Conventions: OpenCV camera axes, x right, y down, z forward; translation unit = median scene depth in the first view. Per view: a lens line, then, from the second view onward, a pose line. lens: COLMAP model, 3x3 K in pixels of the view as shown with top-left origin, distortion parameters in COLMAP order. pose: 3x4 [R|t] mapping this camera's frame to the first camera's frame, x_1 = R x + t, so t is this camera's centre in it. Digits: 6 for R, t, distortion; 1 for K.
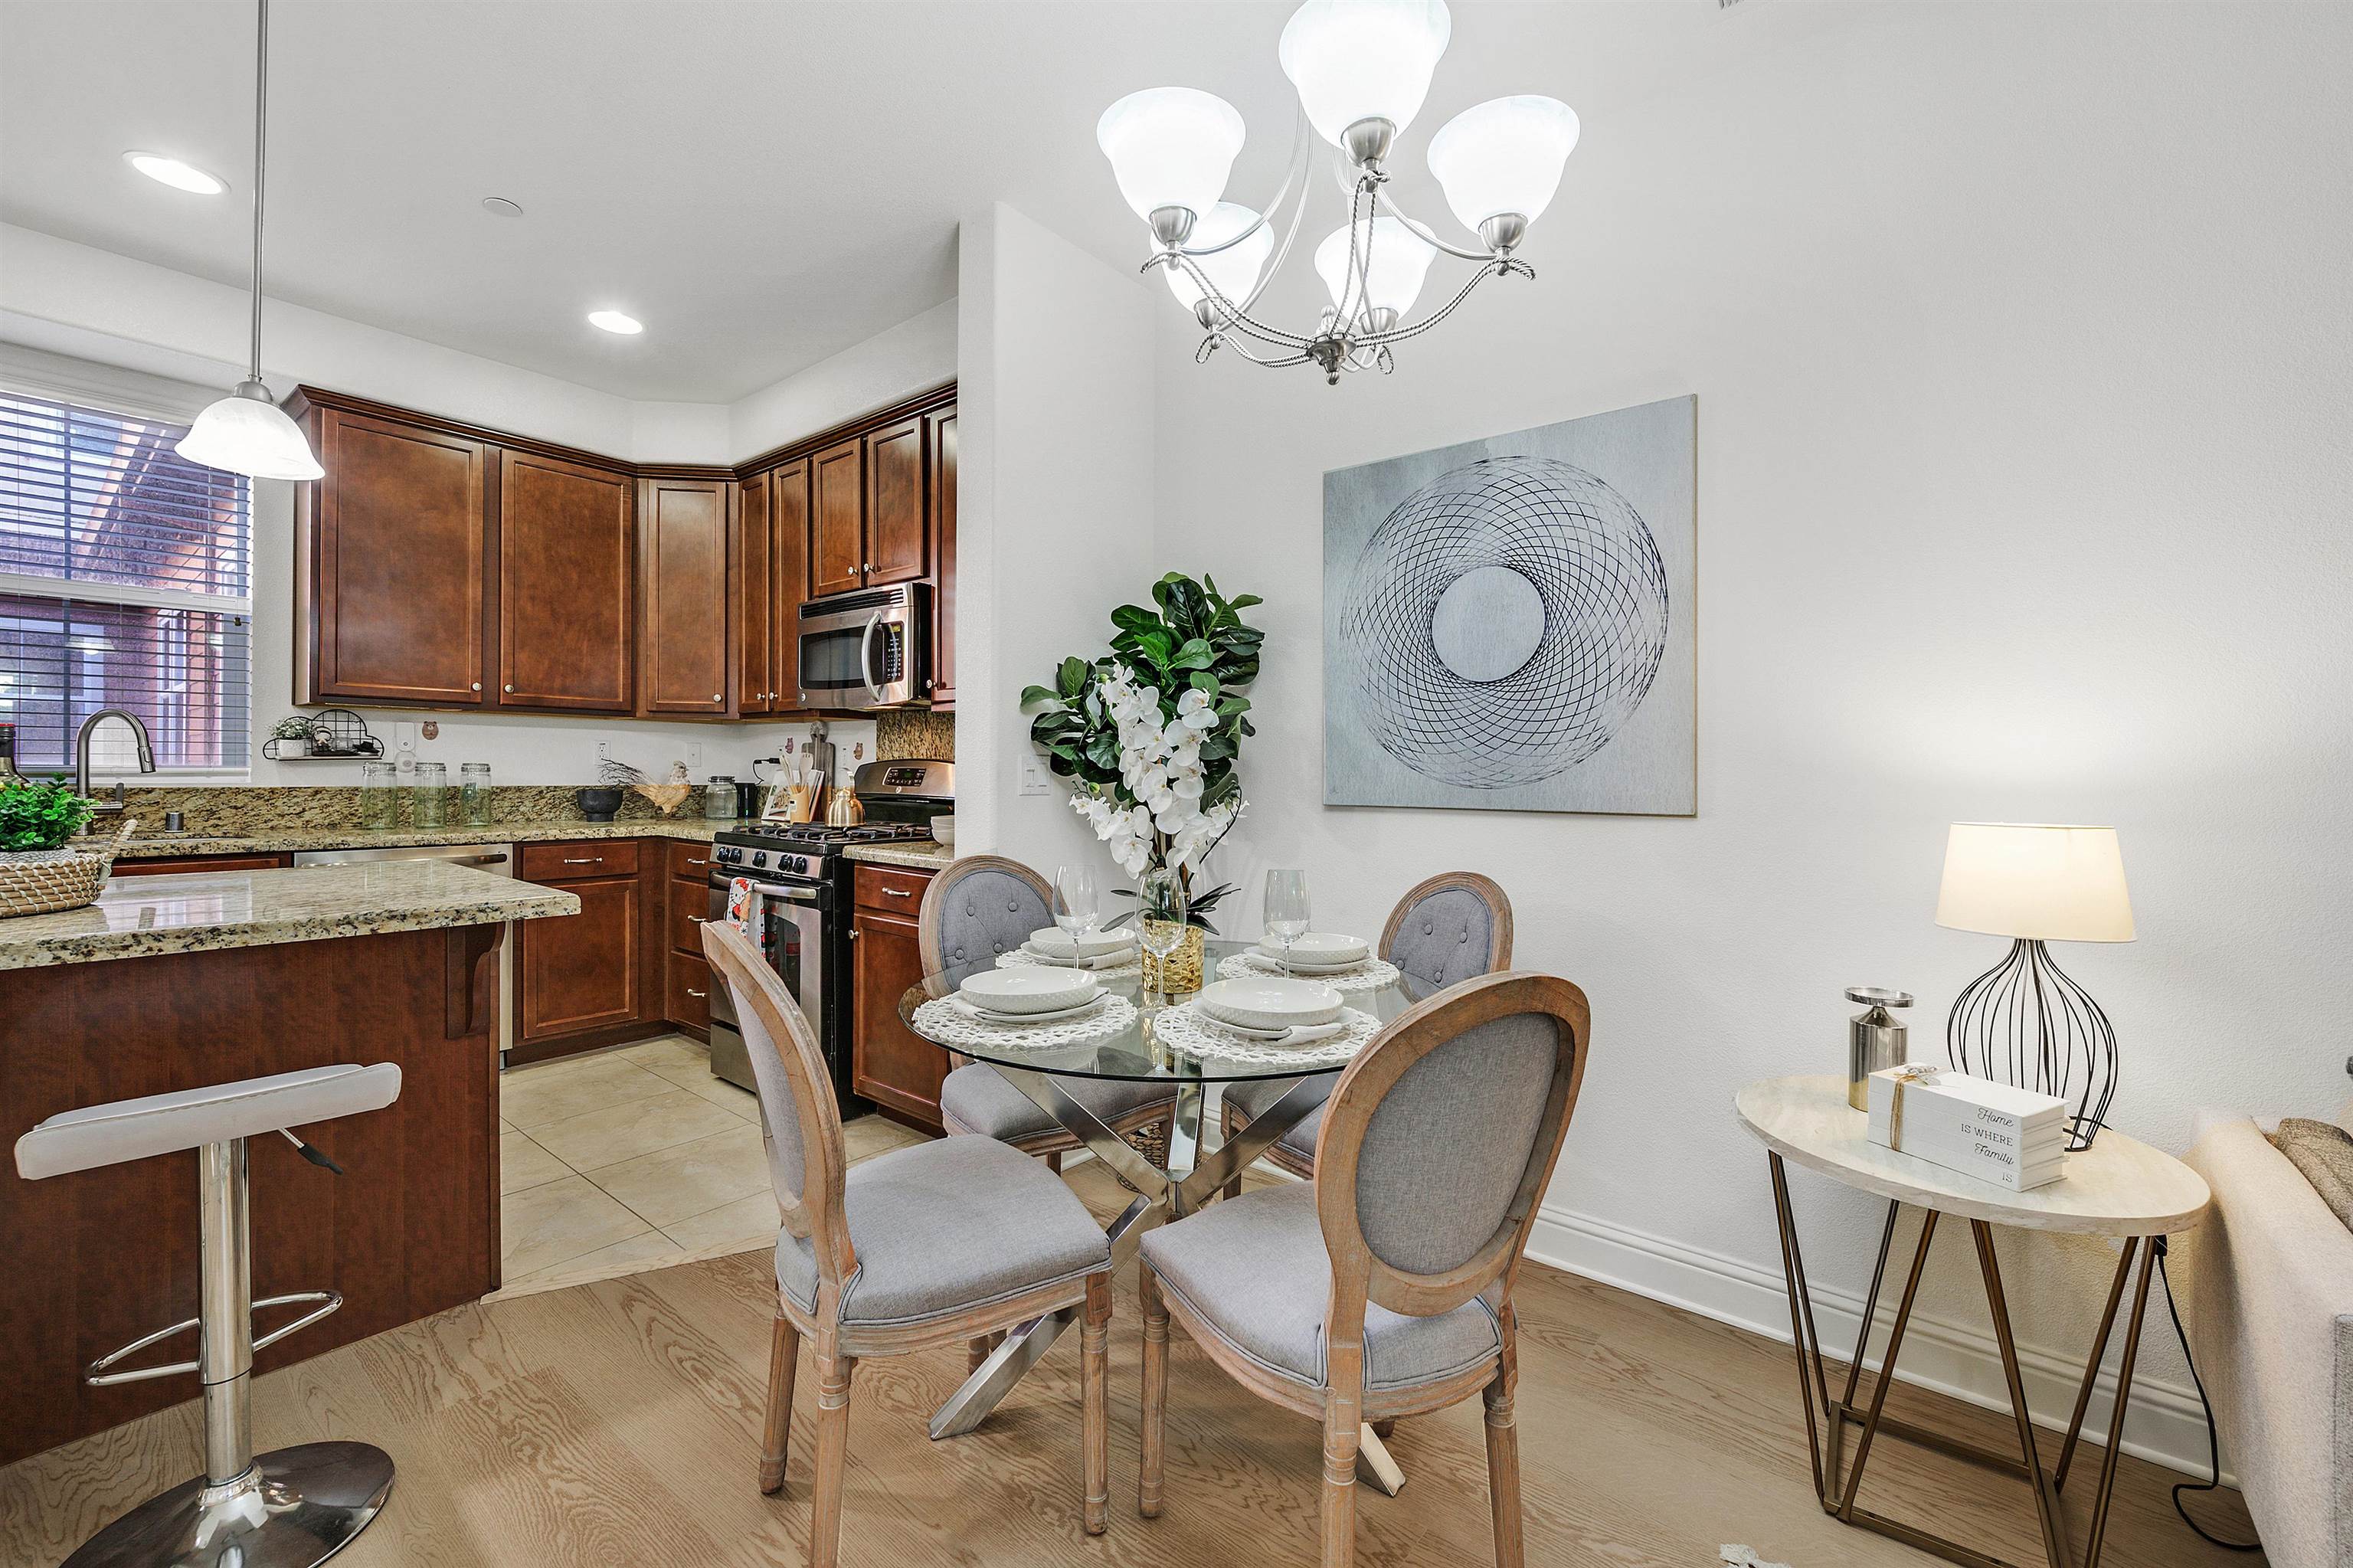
lens RADIAL K [[941.5, 0, 1171.4], [0, 941.5, 787.1], [0, 0, 1]] dist [-0.001352, -0.001454]
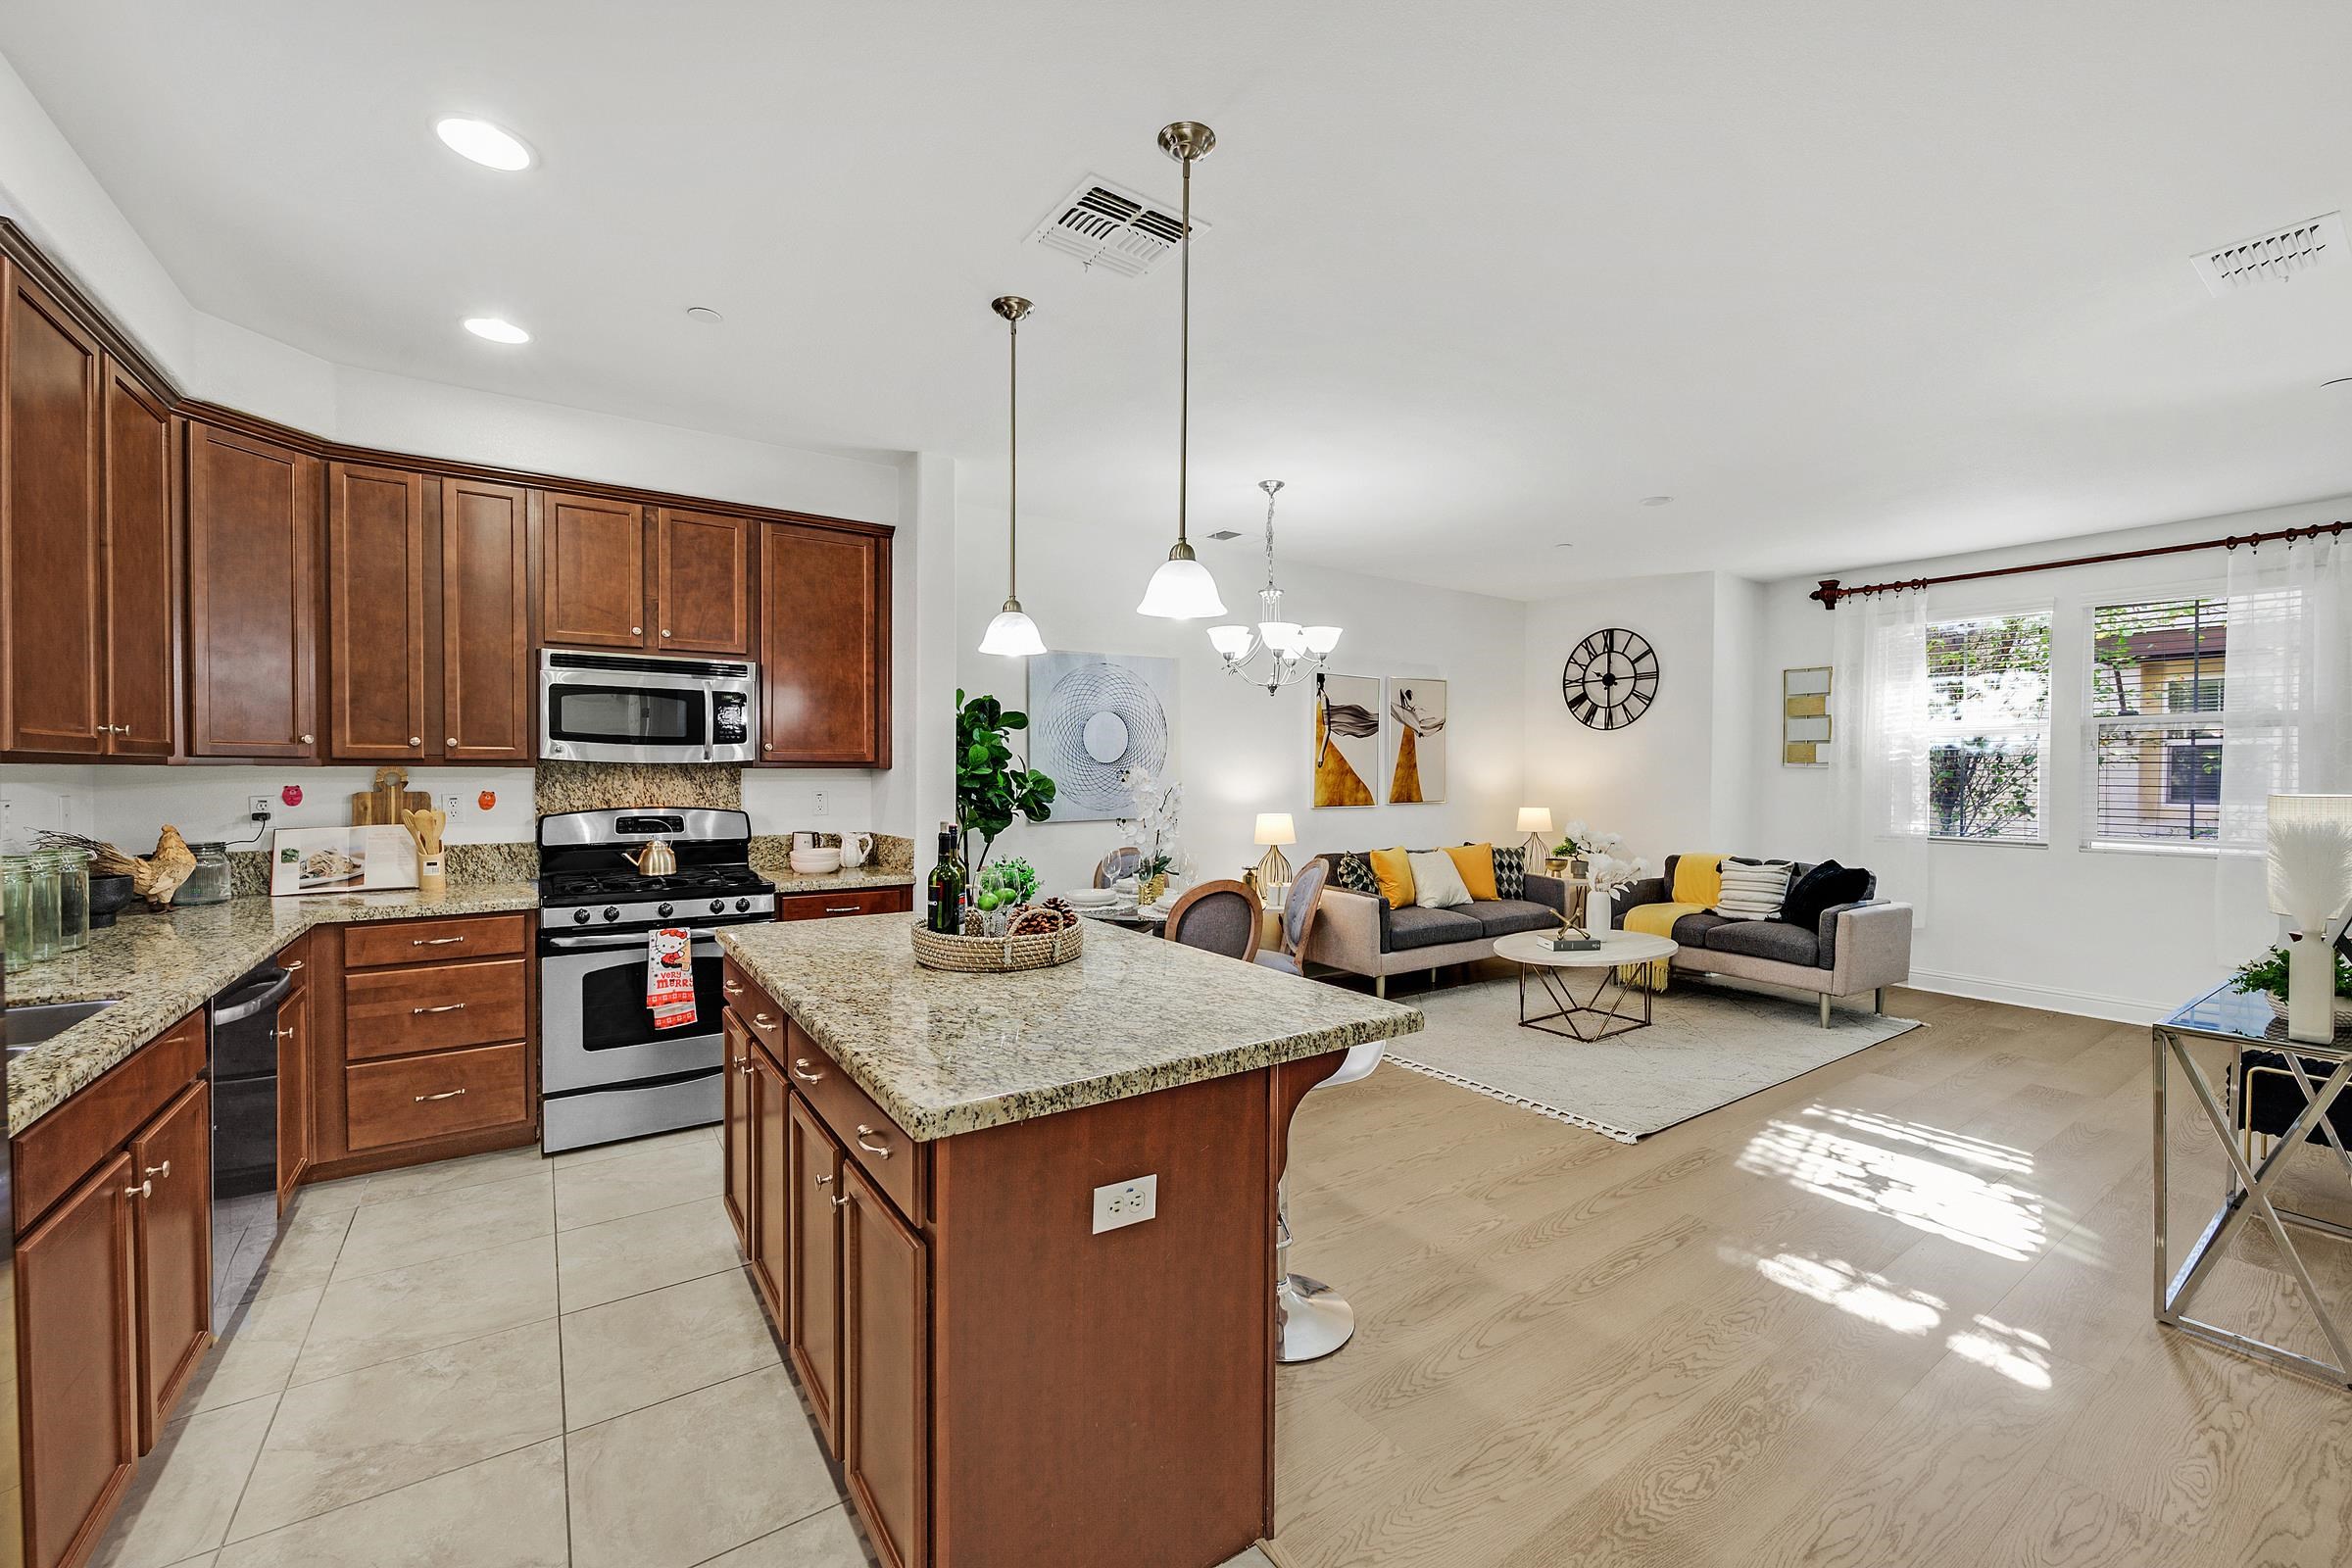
lens RADIAL K [[941.1, 0, 1180.7], [0, 941.1, 782.6], [0, 0, 1]] dist [-0.001352, -0.001454]
pose [[0.283717, -0.023265, 0.958626, -1.262909], [0.019759, 0.999635, 0.018413, -0.073782], [-0.958704, 0.013718, 0.284073, 0.141334]]
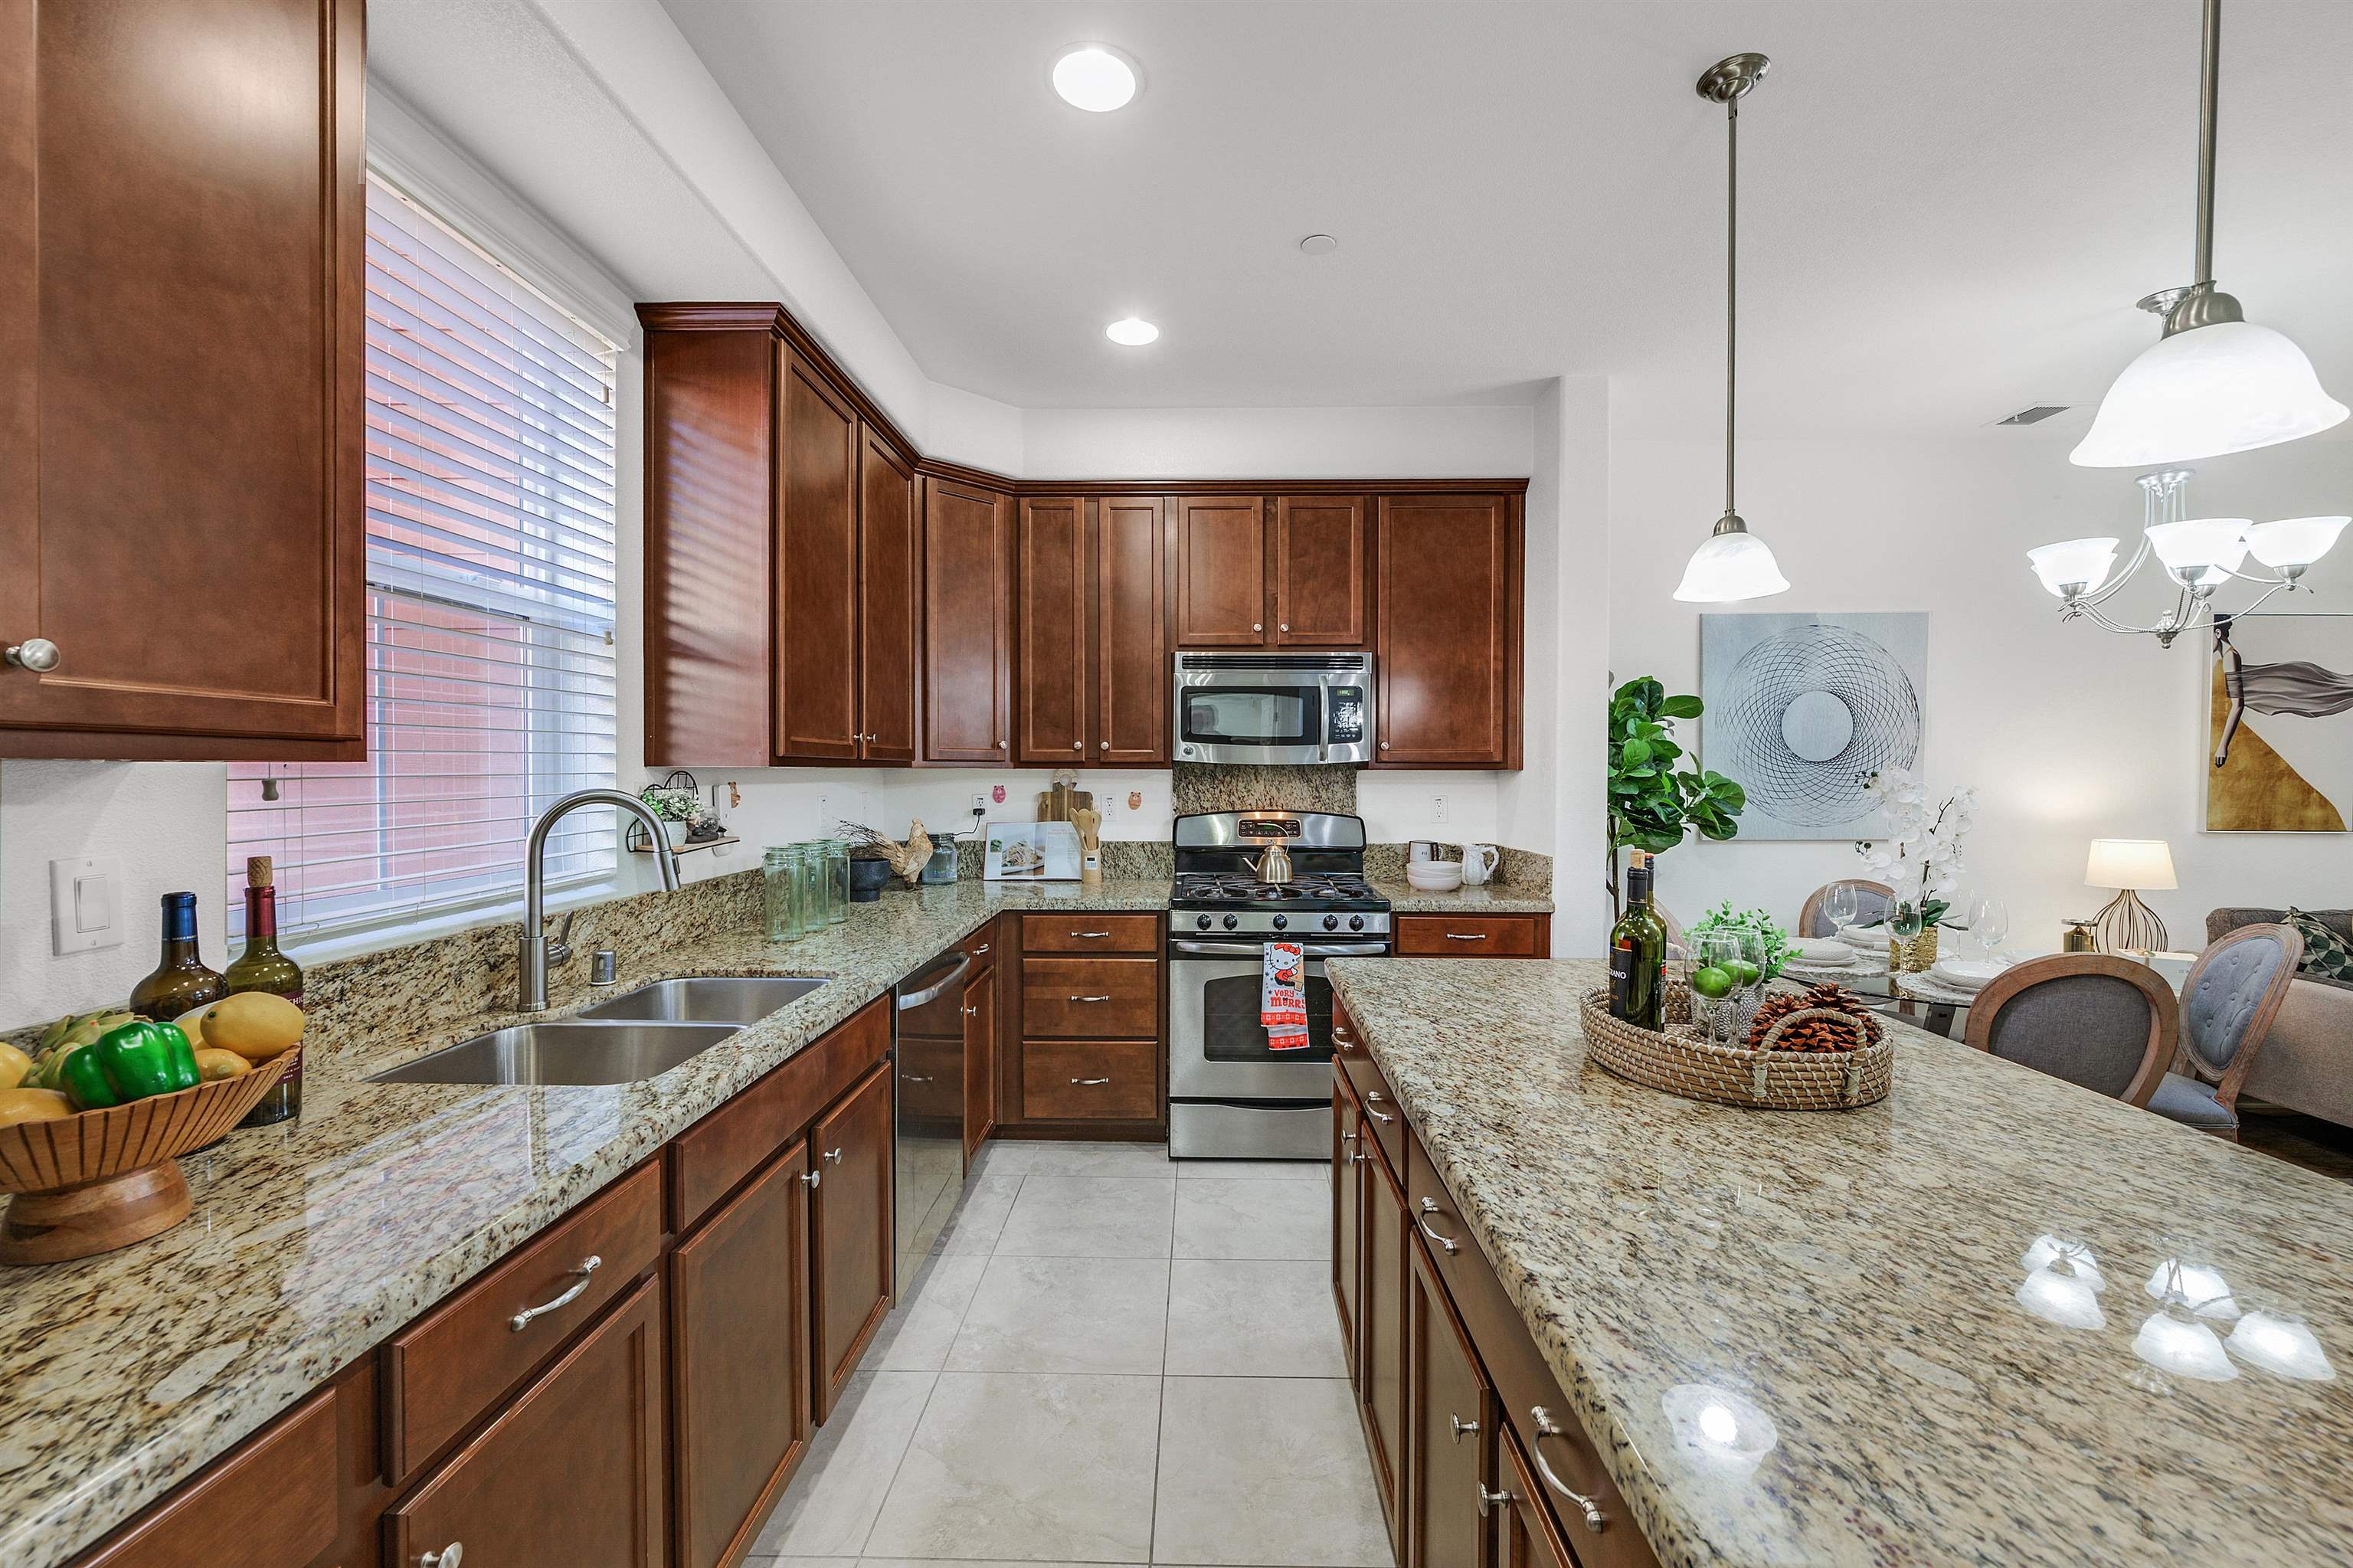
lens RADIAL K [[941.5, 0, 1182.6], [0, 941.5, 782.8], [0, 0, 1]] dist [-0.001352, -0.001454]
pose [[0.789862, -0.018309, 0.613012, -1.102092], [0.020020, 0.999791, 0.004066, -0.074464], [-0.612958, 0.009061, 0.790063, 0.278366]]
